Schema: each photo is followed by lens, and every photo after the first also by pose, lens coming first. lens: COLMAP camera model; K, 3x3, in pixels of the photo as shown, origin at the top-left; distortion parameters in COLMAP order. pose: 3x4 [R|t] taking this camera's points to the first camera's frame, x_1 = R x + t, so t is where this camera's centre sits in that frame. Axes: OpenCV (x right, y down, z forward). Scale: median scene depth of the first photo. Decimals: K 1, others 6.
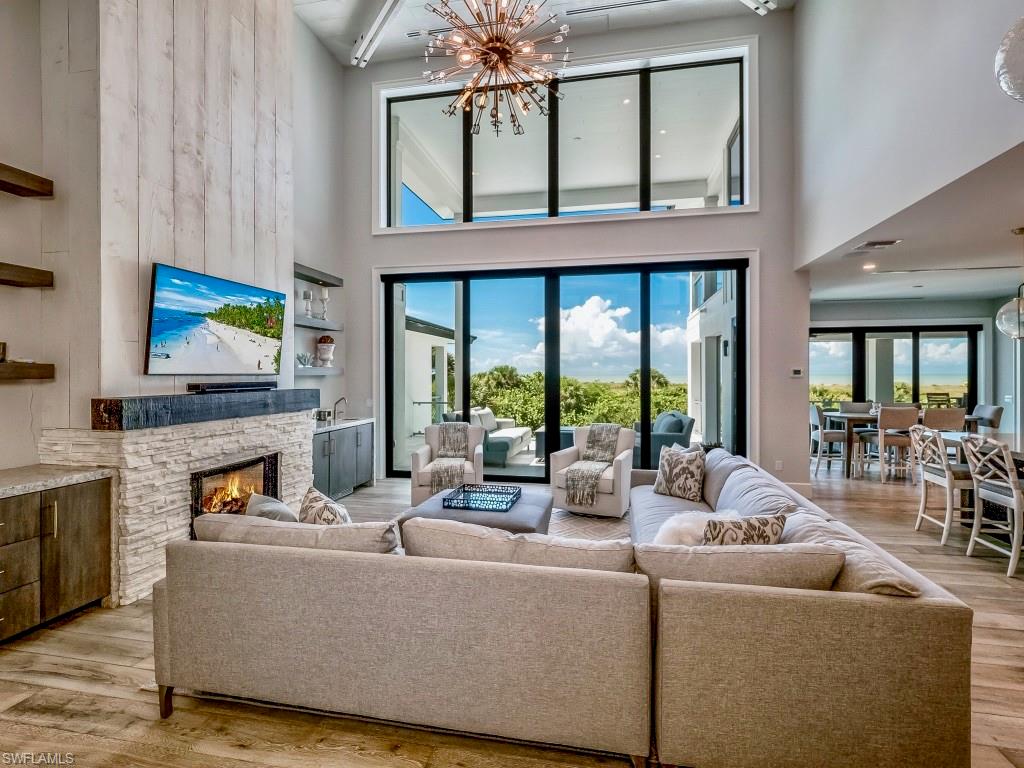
lens RADIAL K [[498.8, 0, 507.7], [0, 498.8, 374.4], [0, 0, 1]] dist [-0.014430, 0.000921]
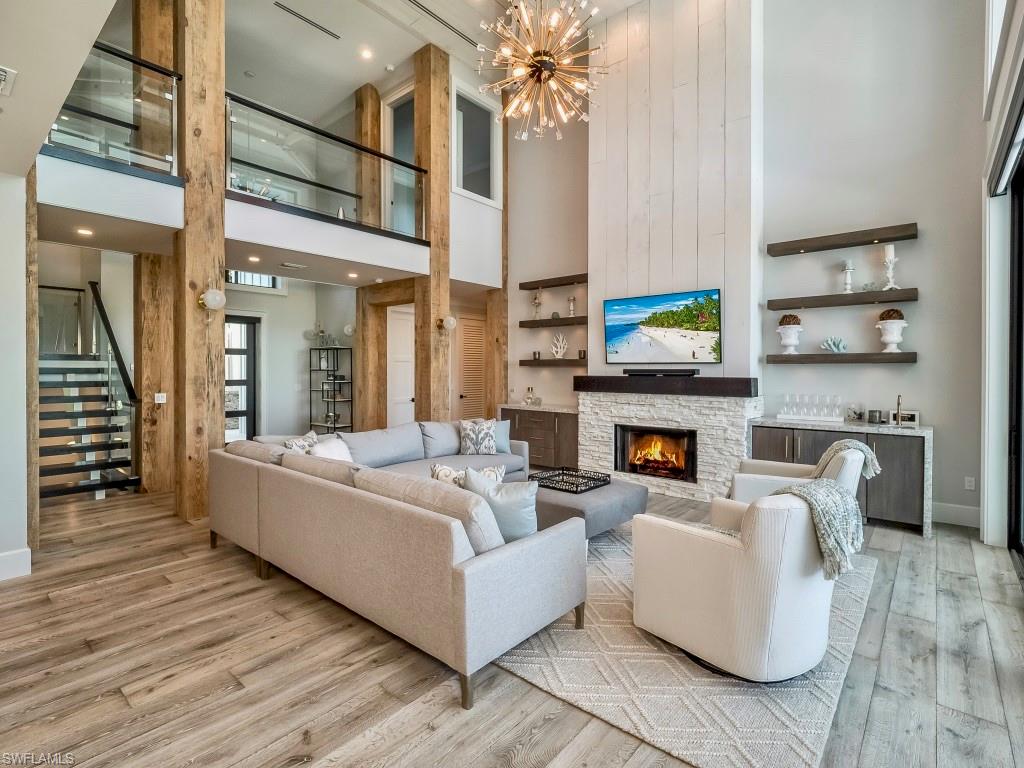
lens RADIAL K [[489.7, 0, 509.7], [0, 489.7, 372.6], [0, 0, 1]] dist [0.001780, 0.000432]
pose [[-0.488655, -0.000110, -0.872477, 0.849890], [-0.007331, 0.999965, 0.003979, 0.024557], [0.872446, 0.008341, -0.488639, 1.351740]]
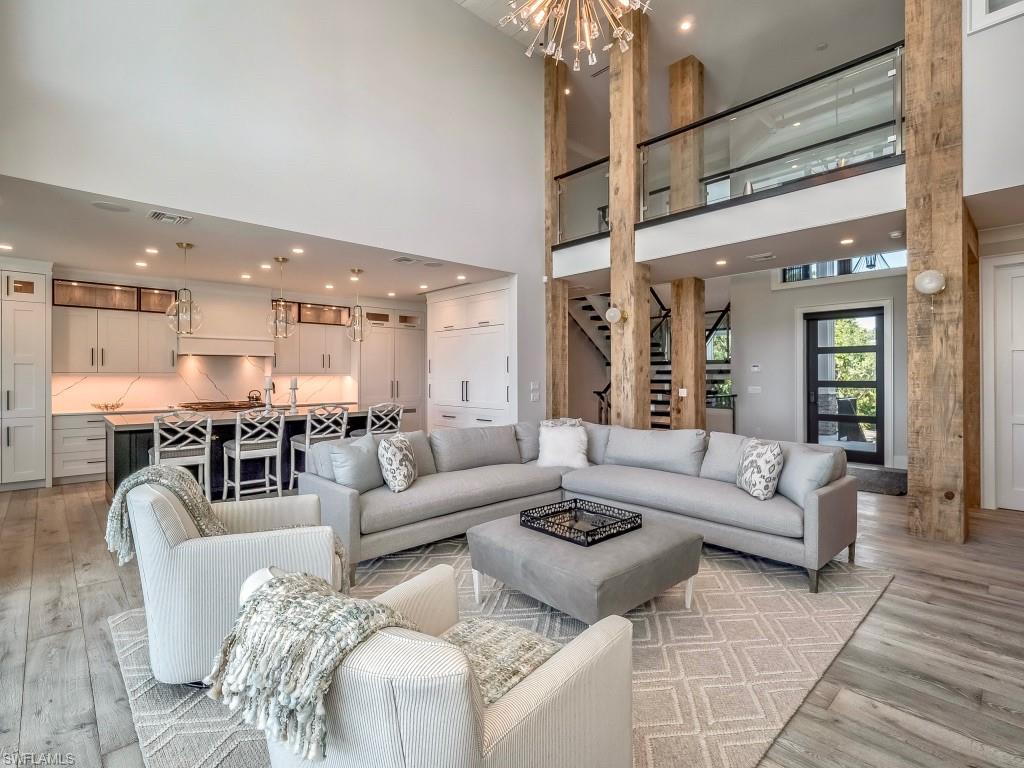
lens RADIAL K [[489.7, 0, 509.7], [0, 489.7, 372.6], [0, 0, 1]] dist [0.001780, 0.000432]
pose [[-0.819263, -0.000243, 0.573417, -0.102947], [0.000297, 1.000000, 0.000847, 0.034144], [-0.573417, 0.000864, -0.819263, 1.537831]]
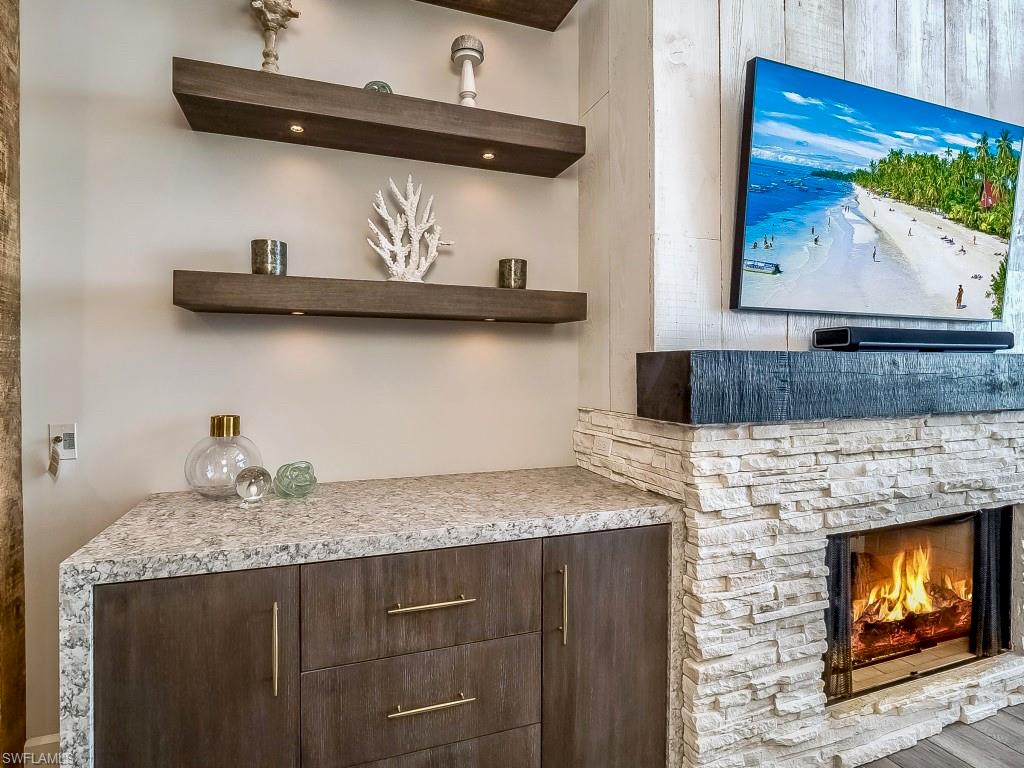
lens RADIAL K [[498.8, 0, 507.7], [0, 498.8, 374.4], [0, 0, 1]] dist [-0.014430, 0.000921]
pose [[0.516255, 0.003810, -0.856427, -0.379620], [0.001801, 0.999983, 0.005534, 0.052741], [0.856433, -0.004399, 0.516239, 0.495224]]
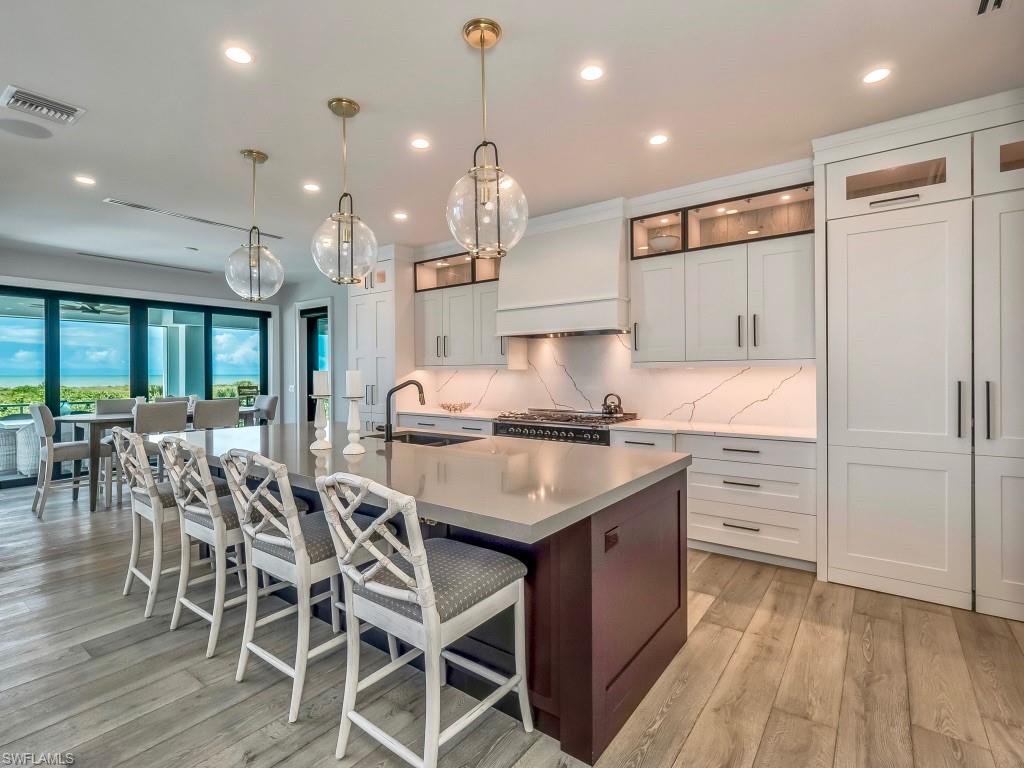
lens RADIAL K [[498.8, 0, 507.7], [0, 498.8, 374.4], [0, 0, 1]] dist [-0.014430, 0.000921]
pose [[0.422341, -0.006756, 0.906412, 0.677334], [0.008677, 0.999957, 0.003410, 0.052362], [-0.906395, 0.006425, 0.422381, 0.421720]]
